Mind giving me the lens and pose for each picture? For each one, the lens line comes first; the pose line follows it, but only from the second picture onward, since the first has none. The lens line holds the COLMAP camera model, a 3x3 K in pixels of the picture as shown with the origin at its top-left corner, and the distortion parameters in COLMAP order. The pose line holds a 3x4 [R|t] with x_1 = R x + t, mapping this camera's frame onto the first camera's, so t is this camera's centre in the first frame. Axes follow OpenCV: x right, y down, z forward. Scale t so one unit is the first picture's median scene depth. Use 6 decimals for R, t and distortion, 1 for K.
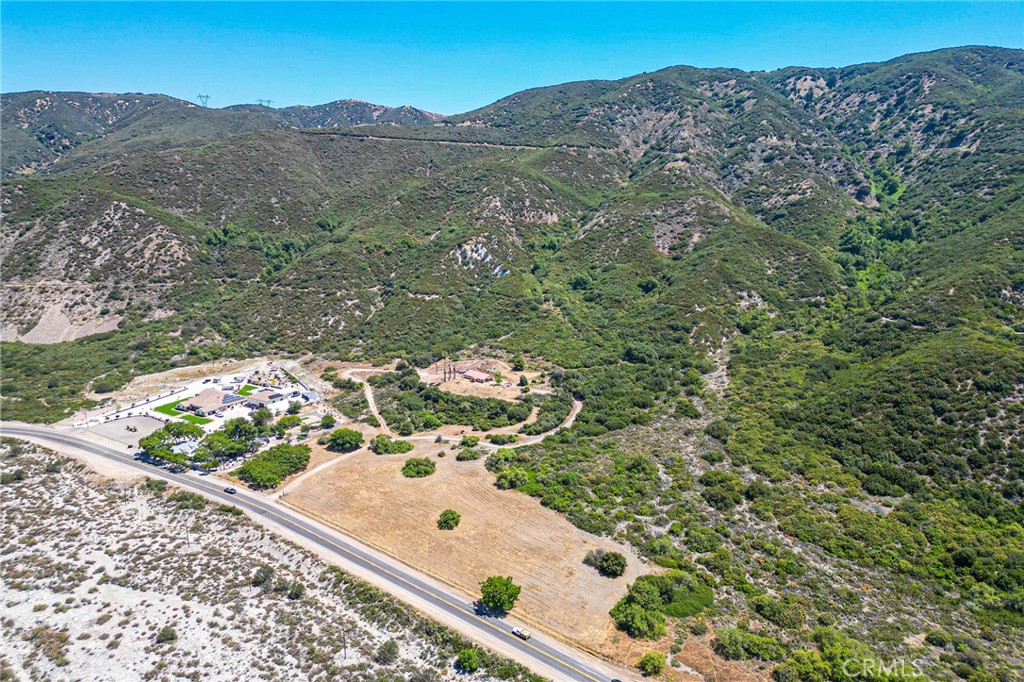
lens RADIAL K [[780.4, 0, 510.9], [0, 780.4, 354.7], [0, 0, 1]] dist [0.121259, -0.150403]
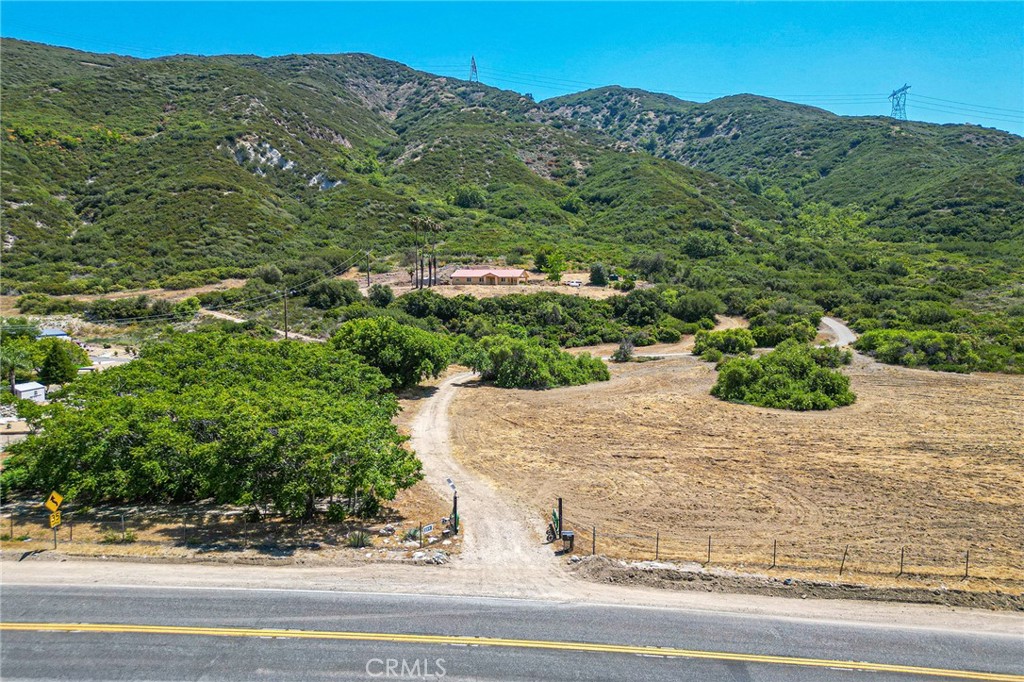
lens RADIAL K [[741.6, 0, 518.9], [0, 741.6, 342.8], [0, 0, 1]] dist [0.081511, -0.092945]
pose [[0.829883, -0.033185, 0.556950, -0.217222], [0.118057, 0.986071, -0.117158, 0.095419], [-0.545305, 0.162979, 0.822241, 0.533936]]
